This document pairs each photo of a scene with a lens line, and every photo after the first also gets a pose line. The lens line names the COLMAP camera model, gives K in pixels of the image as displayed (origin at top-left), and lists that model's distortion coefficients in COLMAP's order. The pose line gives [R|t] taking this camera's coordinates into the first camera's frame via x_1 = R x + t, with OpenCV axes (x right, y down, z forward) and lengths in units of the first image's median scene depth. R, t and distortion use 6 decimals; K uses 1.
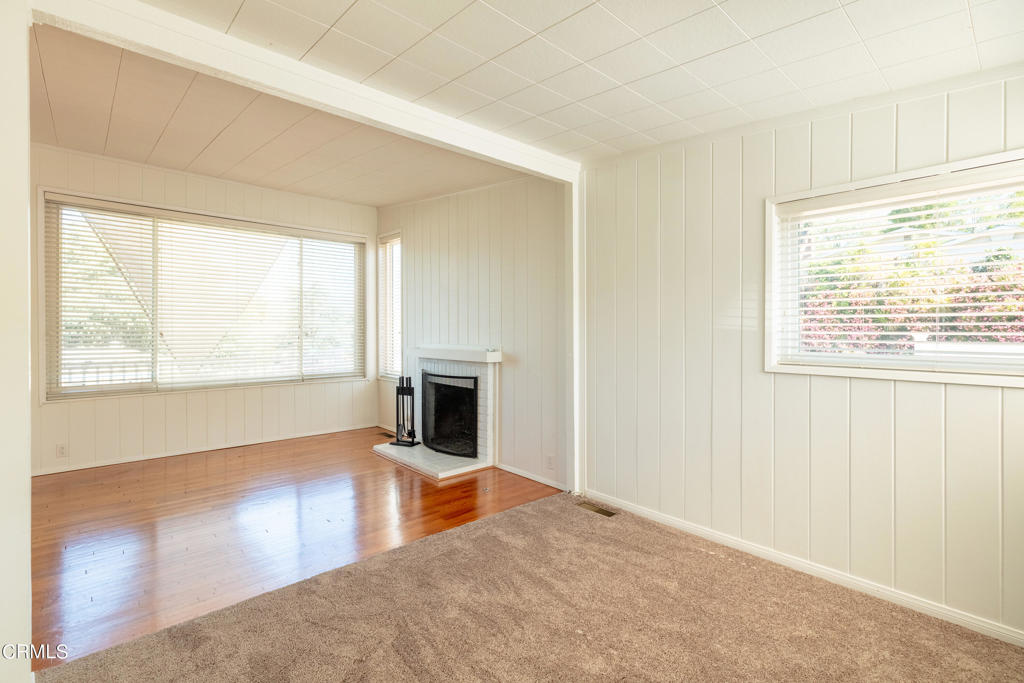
lens RADIAL K [[470.1, 0, 512.0], [0, 470.1, 341.5], [0, 0, 1]] dist [-0.000923, -0.000238]
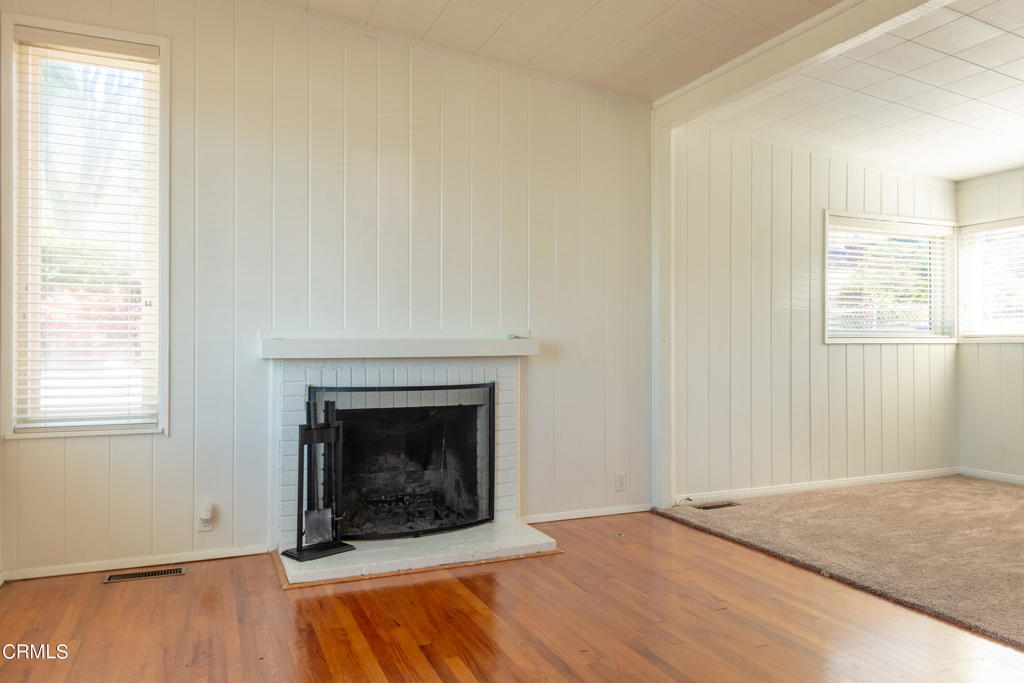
lens RADIAL K [[709.5, 0, 512.0], [0, 709.5, 341.5], [0, 0, 1]] dist [-0.002853, -0.000305]
pose [[0.329749, 0.003515, 0.944062, -0.906992], [0.022132, 0.999689, -0.011452, 0.034520], [-0.943809, 0.024670, 0.329569, 0.681331]]
